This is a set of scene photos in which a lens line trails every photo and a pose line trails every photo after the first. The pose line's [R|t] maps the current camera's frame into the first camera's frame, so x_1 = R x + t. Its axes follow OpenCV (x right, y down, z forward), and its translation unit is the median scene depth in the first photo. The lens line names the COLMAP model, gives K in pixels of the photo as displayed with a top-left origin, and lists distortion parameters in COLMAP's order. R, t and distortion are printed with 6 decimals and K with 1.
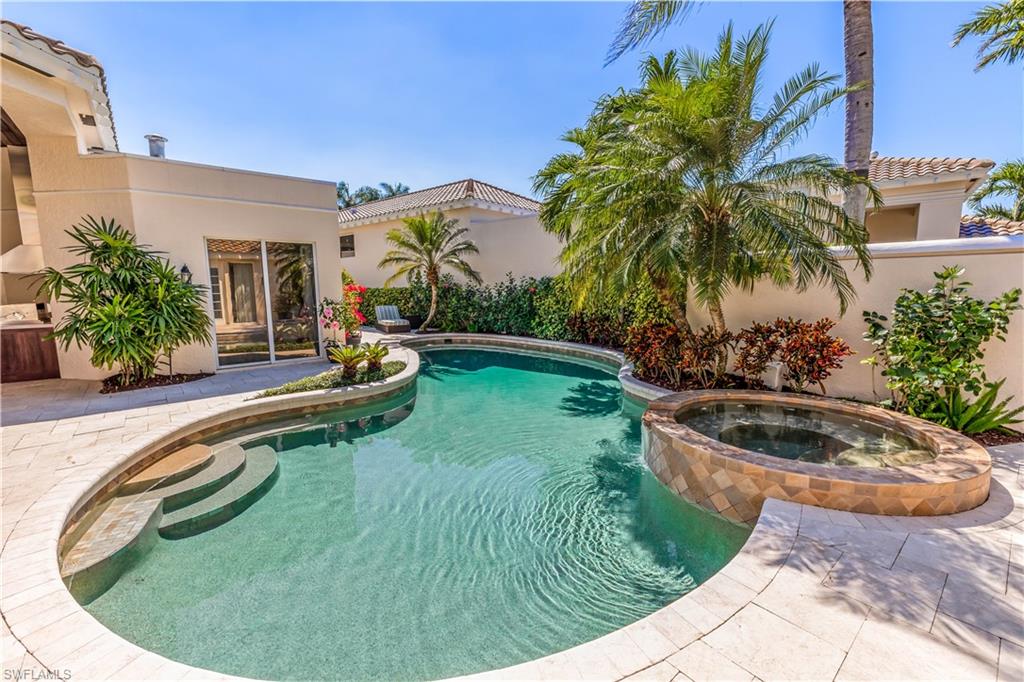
lens RADIAL K [[434.9, 0, 512.0], [0, 434.9, 342.5], [0, 0, 1]] dist [0.002130, -0.000067]
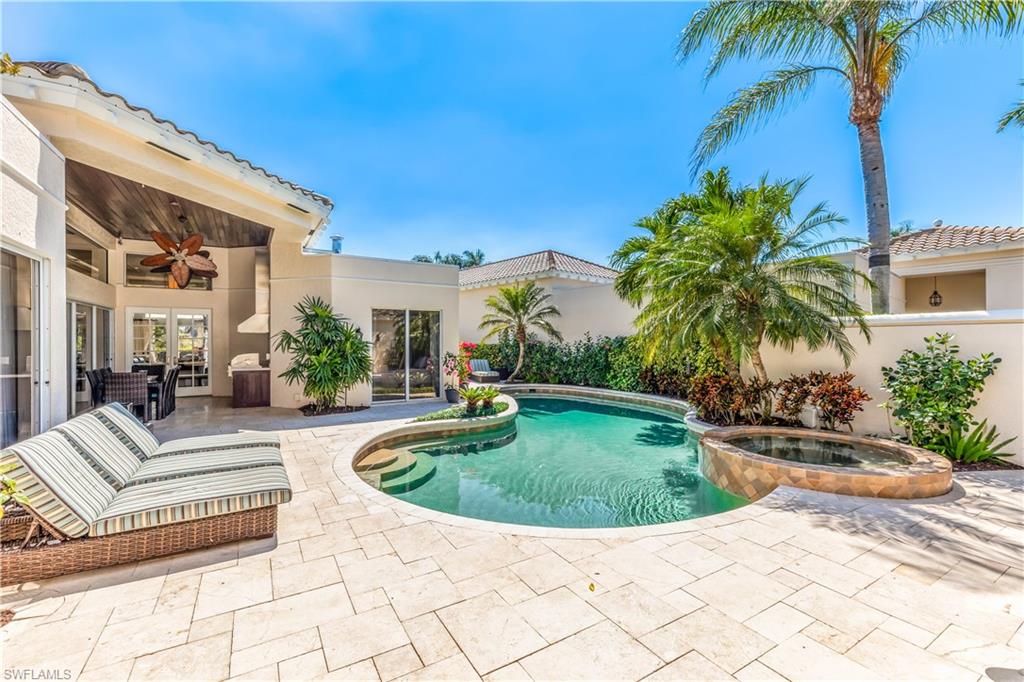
lens RADIAL K [[434.9, 0, 512.6], [0, 434.9, 343.7], [0, 0, 1]] dist [0.002130, -0.000067]
pose [[0.988292, 0.008408, -0.152343, -0.051399], [-0.027590, 0.991868, -0.124243, 0.038145], [0.150060, 0.126992, 0.980487, -0.327742]]
